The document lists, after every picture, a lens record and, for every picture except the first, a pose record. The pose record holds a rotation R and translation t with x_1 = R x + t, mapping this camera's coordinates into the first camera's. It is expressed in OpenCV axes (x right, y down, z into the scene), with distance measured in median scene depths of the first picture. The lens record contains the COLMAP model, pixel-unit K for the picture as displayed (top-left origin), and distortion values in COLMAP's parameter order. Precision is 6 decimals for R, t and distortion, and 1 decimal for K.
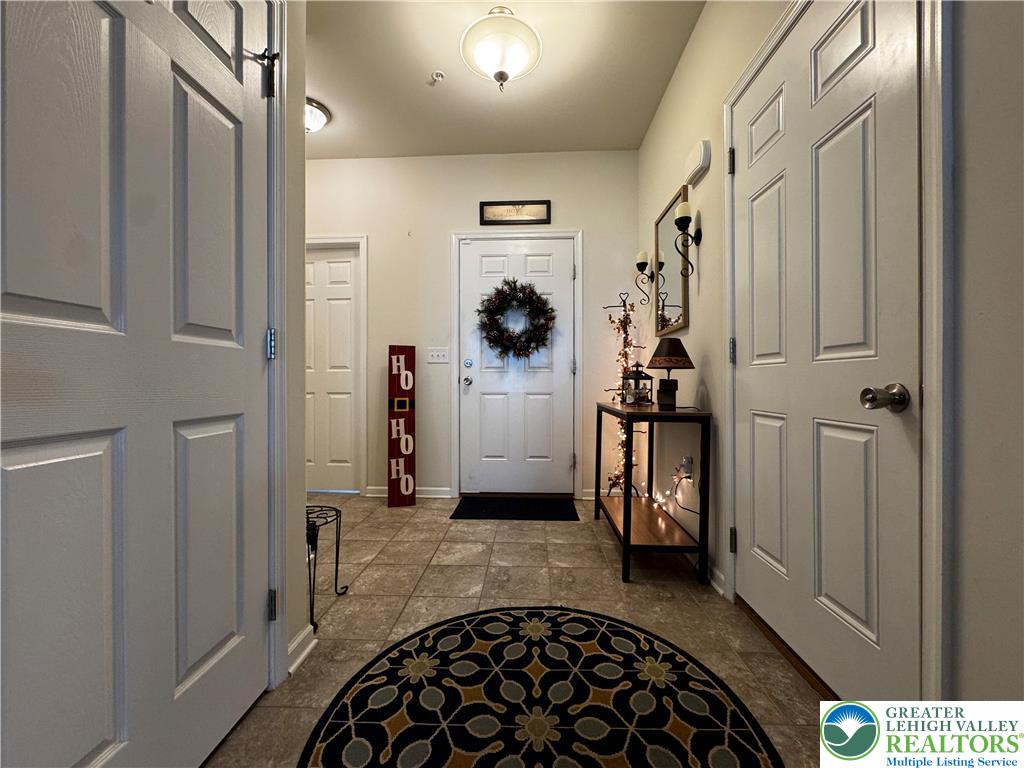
lens RADIAL K [[405.9, 0, 512.4], [0, 405.9, 382.7], [0, 0, 1]] dist [-0.004143, 0.000150]
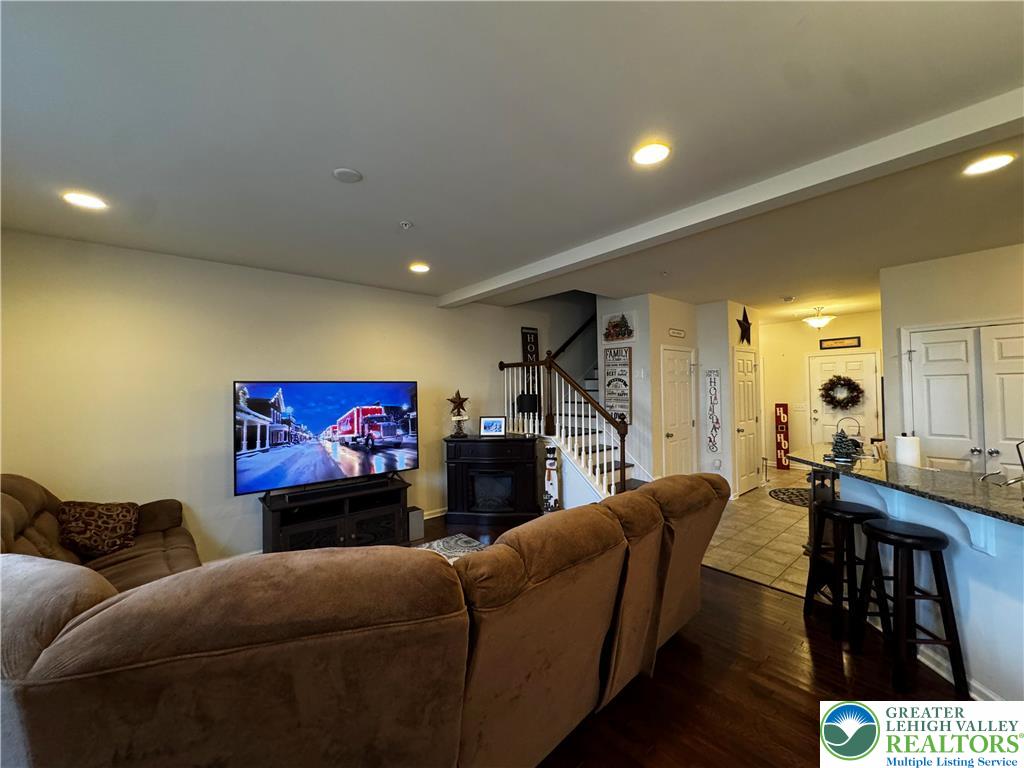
lens RADIAL K [[405.9, 0, 509.6], [0, 405.9, 381.2], [0, 0, 1]] dist [-0.004143, 0.000150]
pose [[0.675774, -0.026076, -0.736647, 0.415669], [0.012769, 0.999638, -0.023672, -0.188730], [0.736998, 0.006591, 0.675863, -1.826031]]
